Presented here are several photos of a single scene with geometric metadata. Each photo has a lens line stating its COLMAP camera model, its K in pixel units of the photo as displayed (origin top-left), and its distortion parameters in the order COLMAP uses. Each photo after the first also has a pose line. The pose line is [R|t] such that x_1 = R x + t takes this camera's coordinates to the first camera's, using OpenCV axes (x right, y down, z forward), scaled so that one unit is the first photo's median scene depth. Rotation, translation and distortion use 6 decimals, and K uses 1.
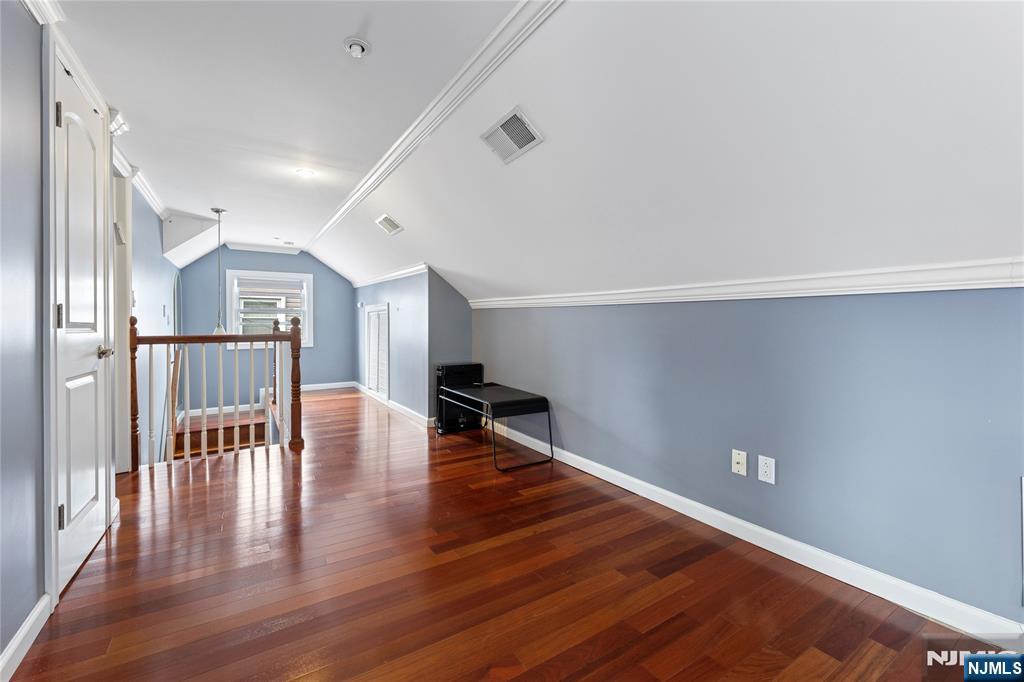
lens RADIAL K [[420.8, 0, 501.6], [0, 420.8, 327.5], [0, 0, 1]] dist [0.001414, -0.000167]
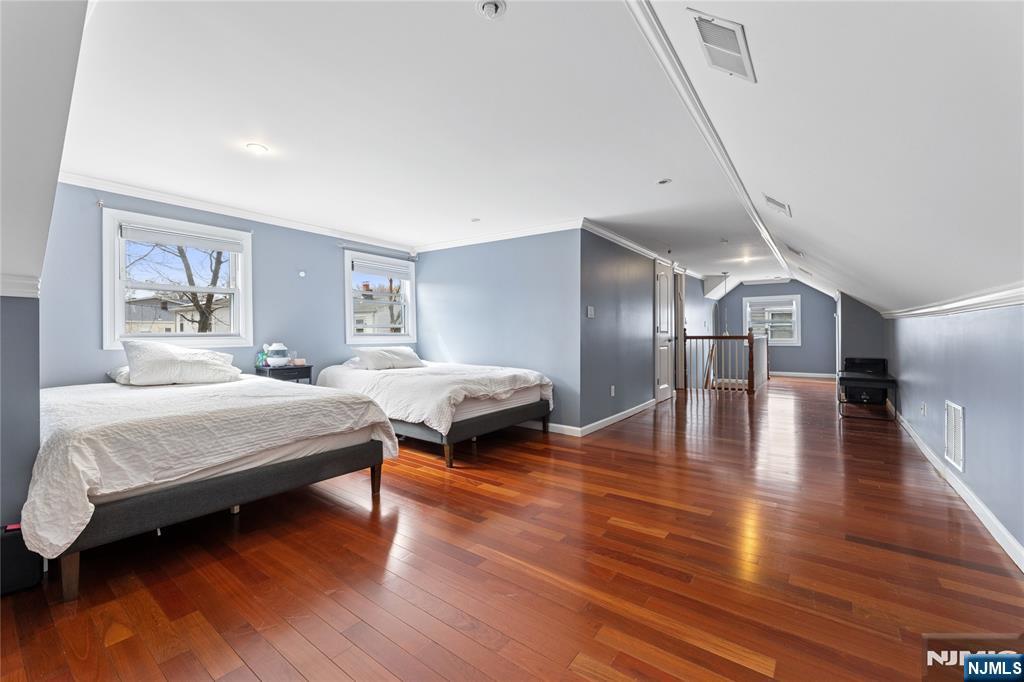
lens RADIAL K [[420.8, 0, 512.2], [0, 420.8, 334.6], [0, 0, 1]] dist [0.001414, -0.000167]
pose [[0.354843, 0.008017, -0.934891, 0.817837], [0.000292, 0.999962, 0.008686, -0.006540], [0.934926, -0.003355, 0.354828, -0.632718]]
